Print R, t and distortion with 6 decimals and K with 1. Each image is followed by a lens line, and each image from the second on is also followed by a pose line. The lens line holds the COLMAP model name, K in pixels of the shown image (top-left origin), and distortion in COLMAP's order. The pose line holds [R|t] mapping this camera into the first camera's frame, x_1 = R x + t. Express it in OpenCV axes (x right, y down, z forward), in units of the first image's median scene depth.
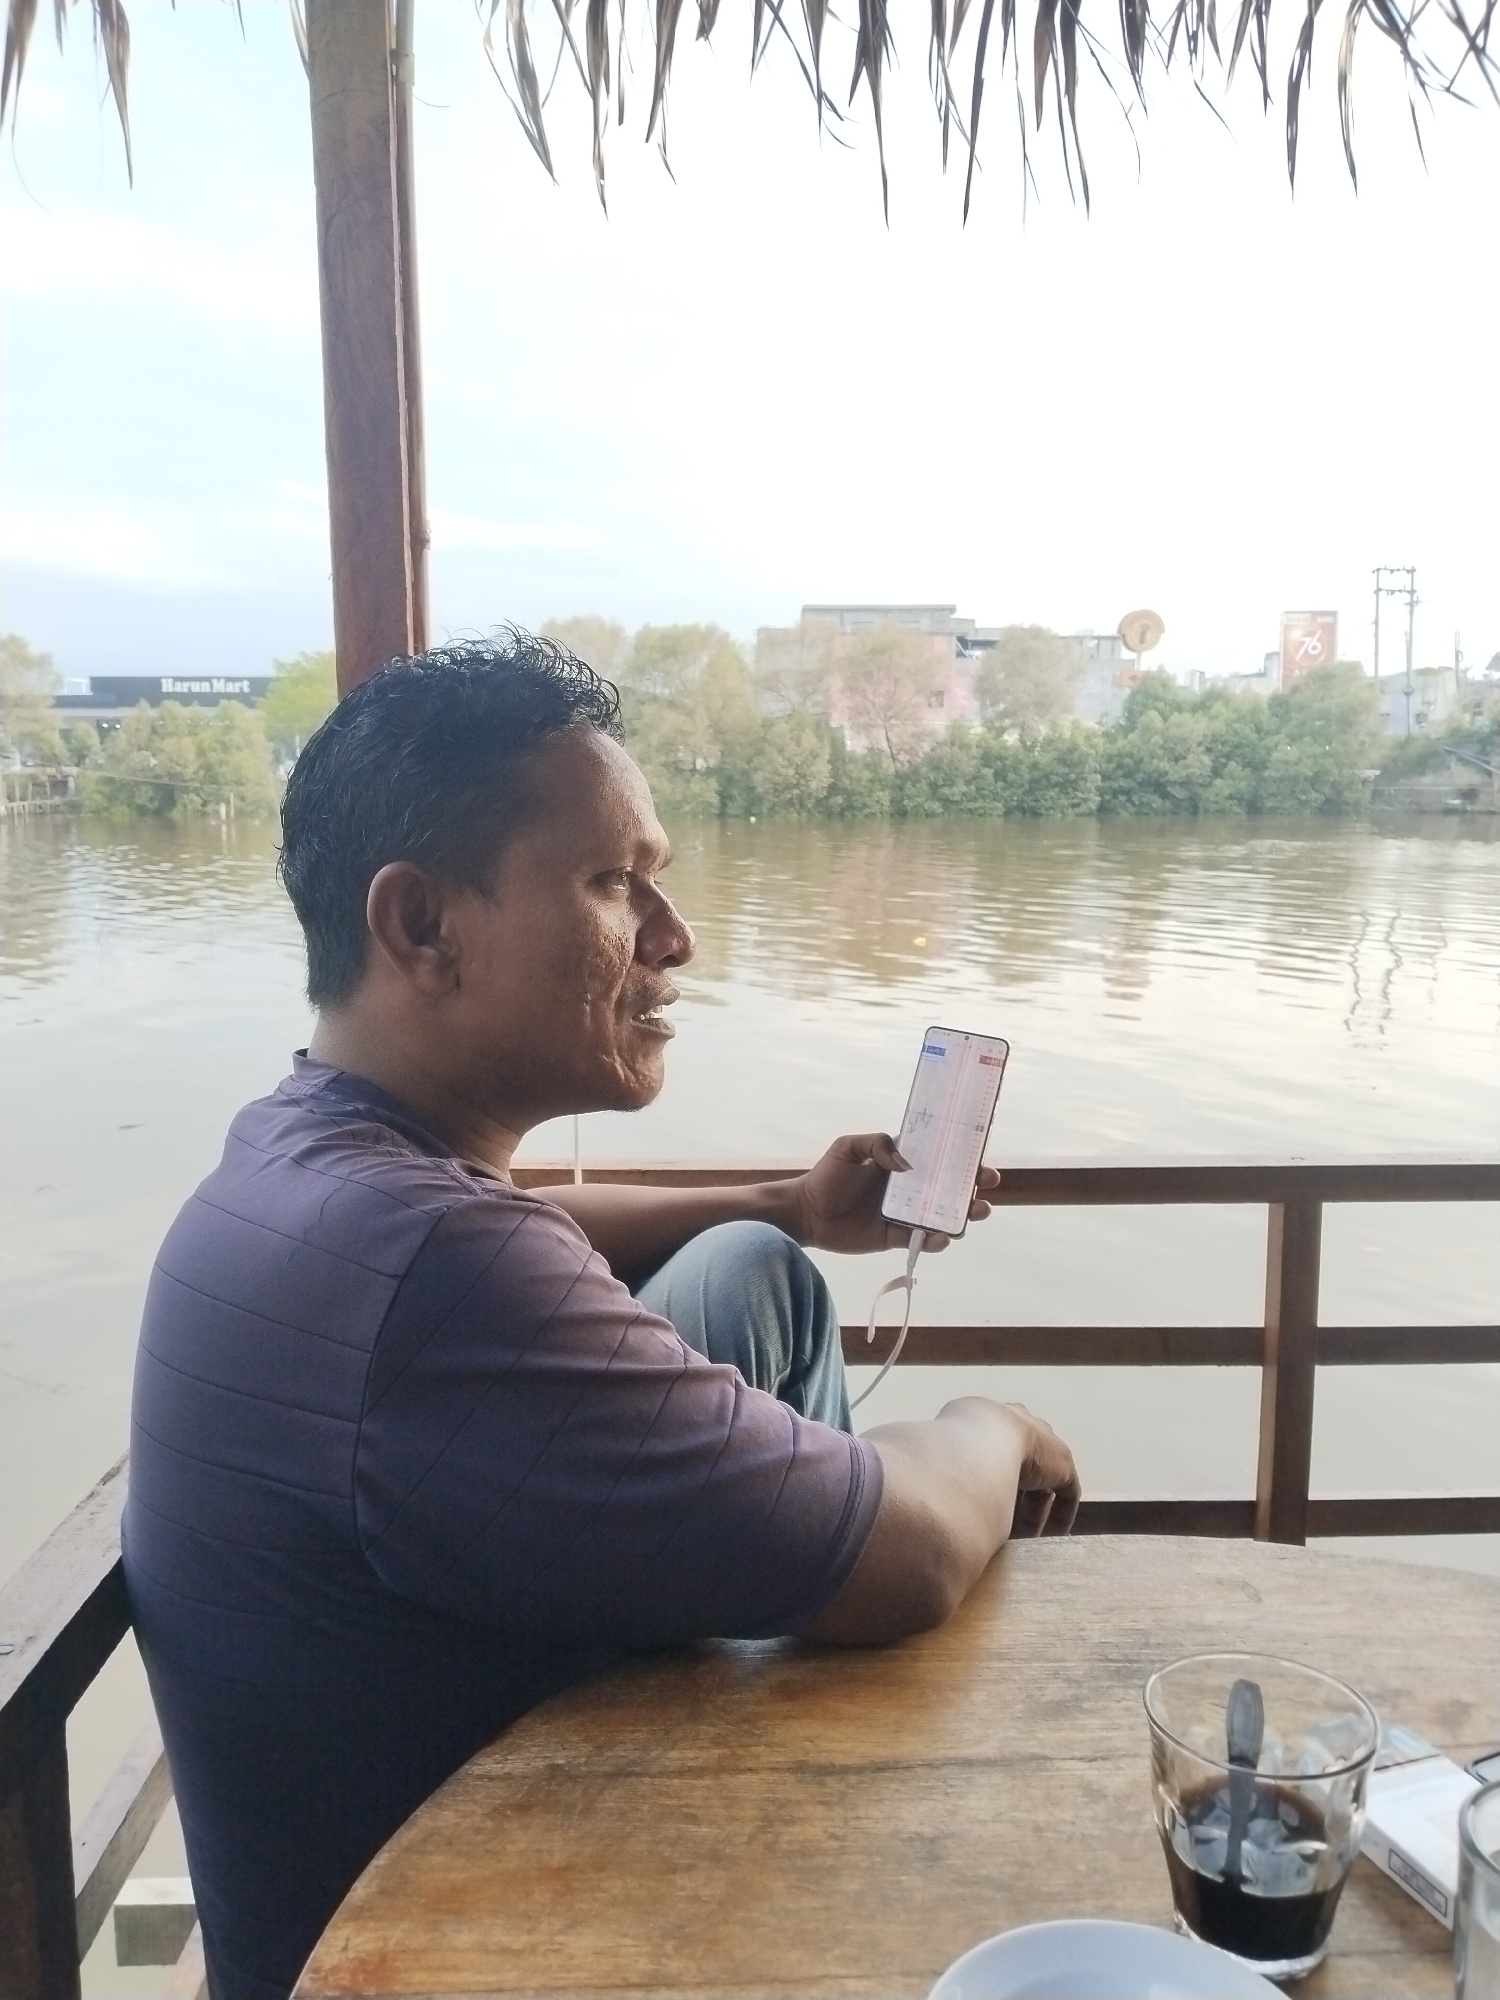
lens RADIAL K [[1537.9, 0, 750.0], [0, 1537.9, 1000.0], [0, 0, 1]] dist [0.054046, -0.115957]
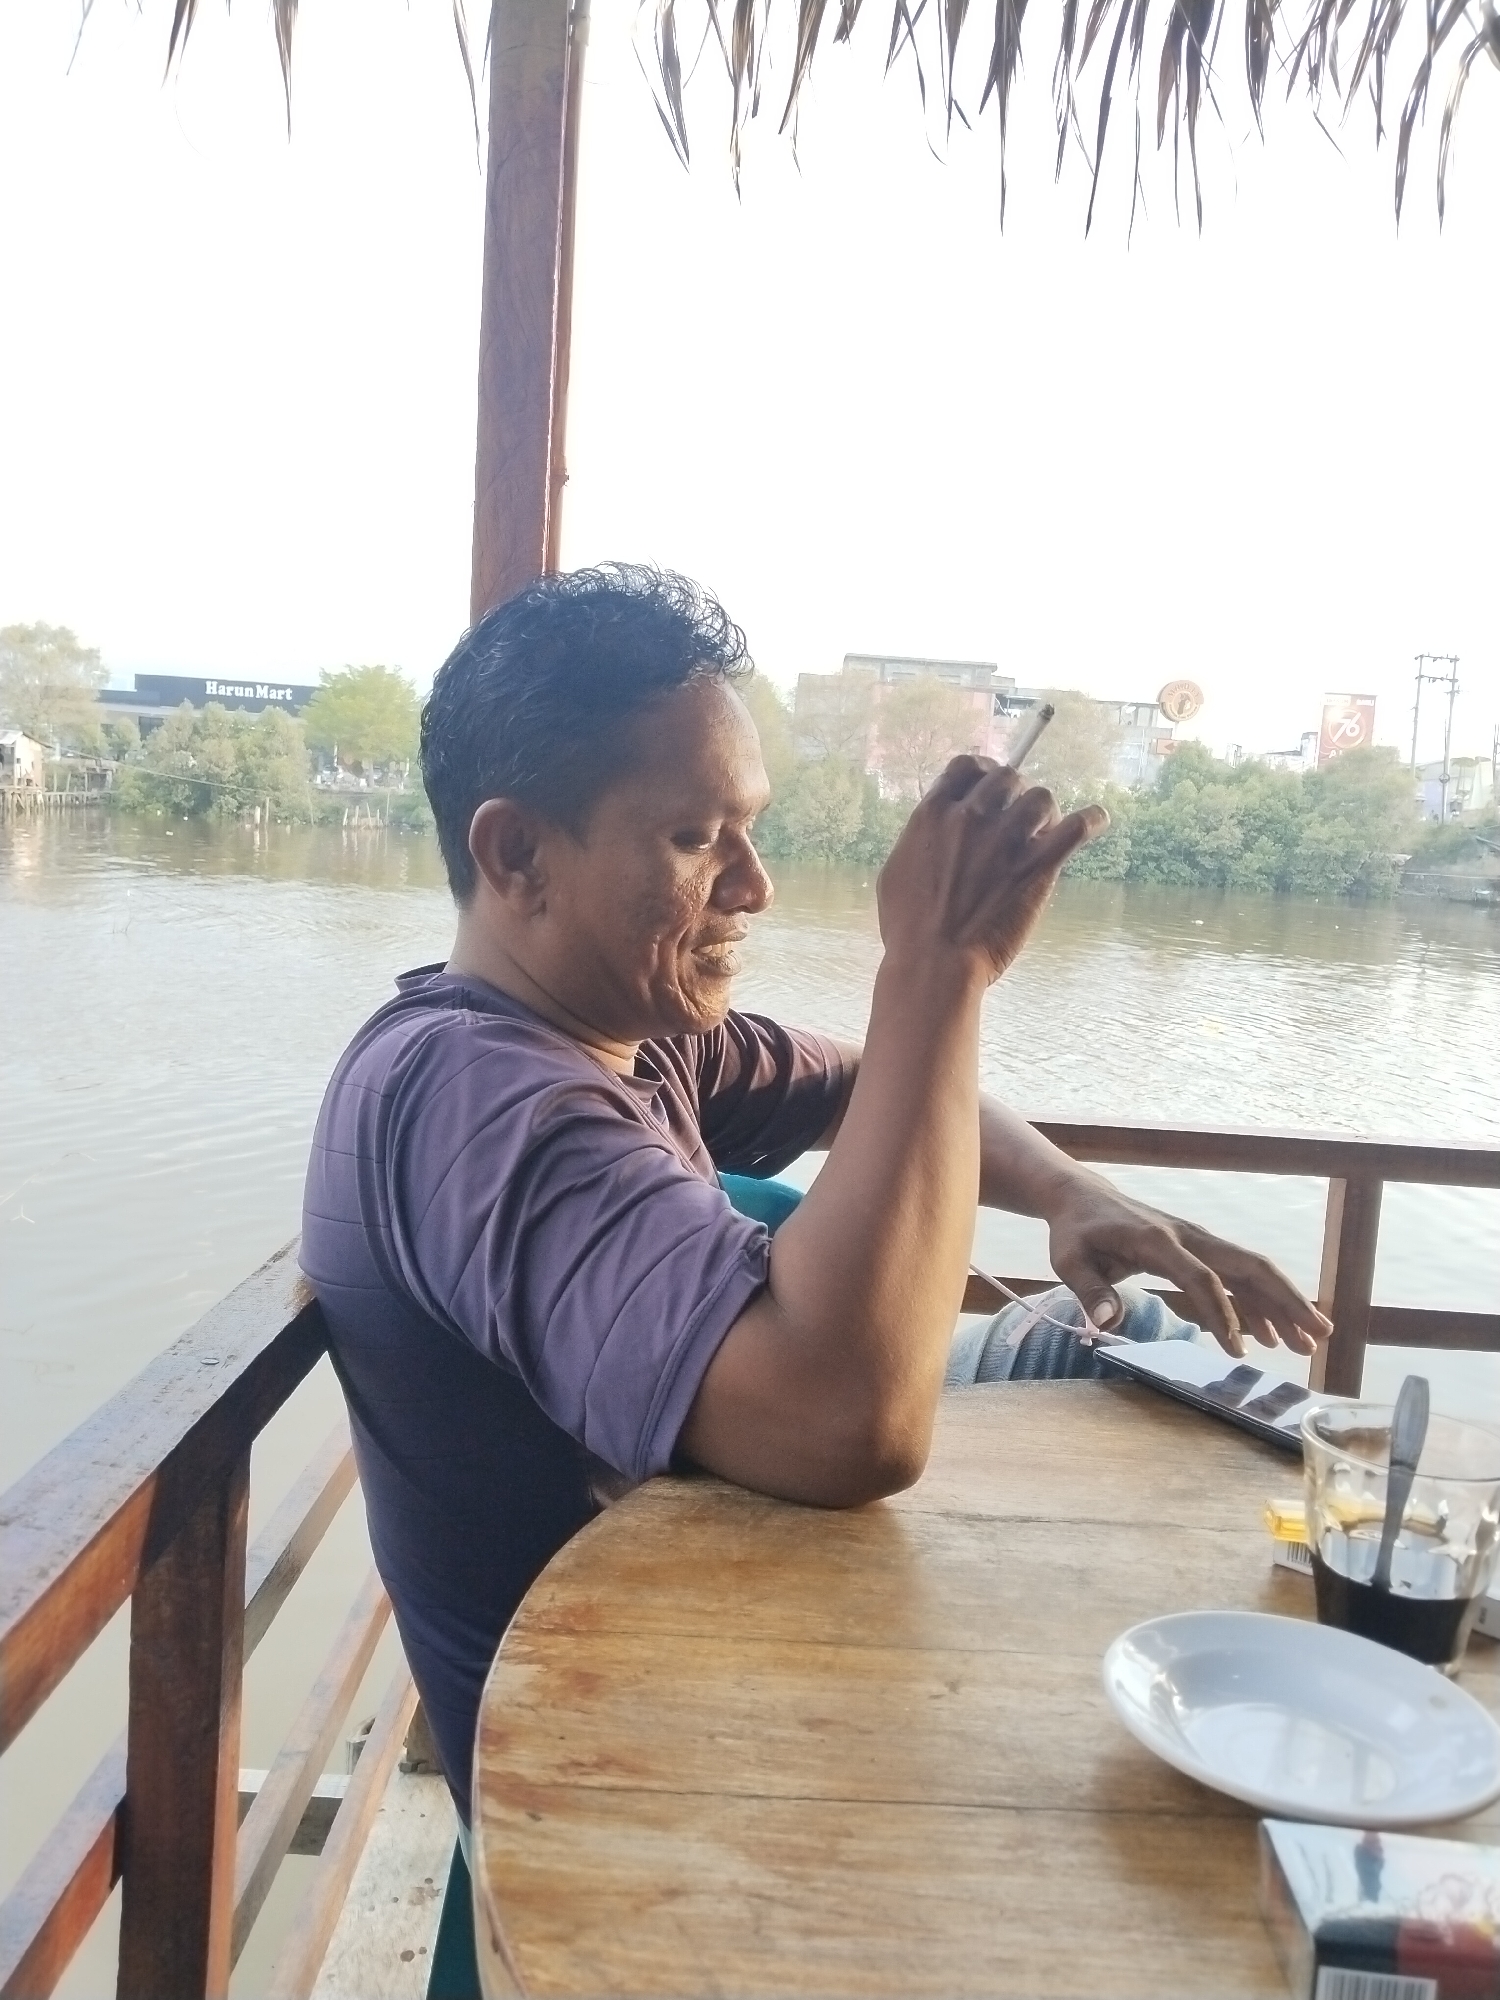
lens RADIAL K [[1537.9, 0, 750.0], [0, 1537.9, 1000.0], [0, 0, 1]] dist [0.054046, -0.115957]
pose [[0.997436, 0.070532, -0.012111, -0.121191], [-0.070813, 0.997187, -0.024569, 0.182533], [0.010344, 0.025364, 0.999625, -0.083371]]
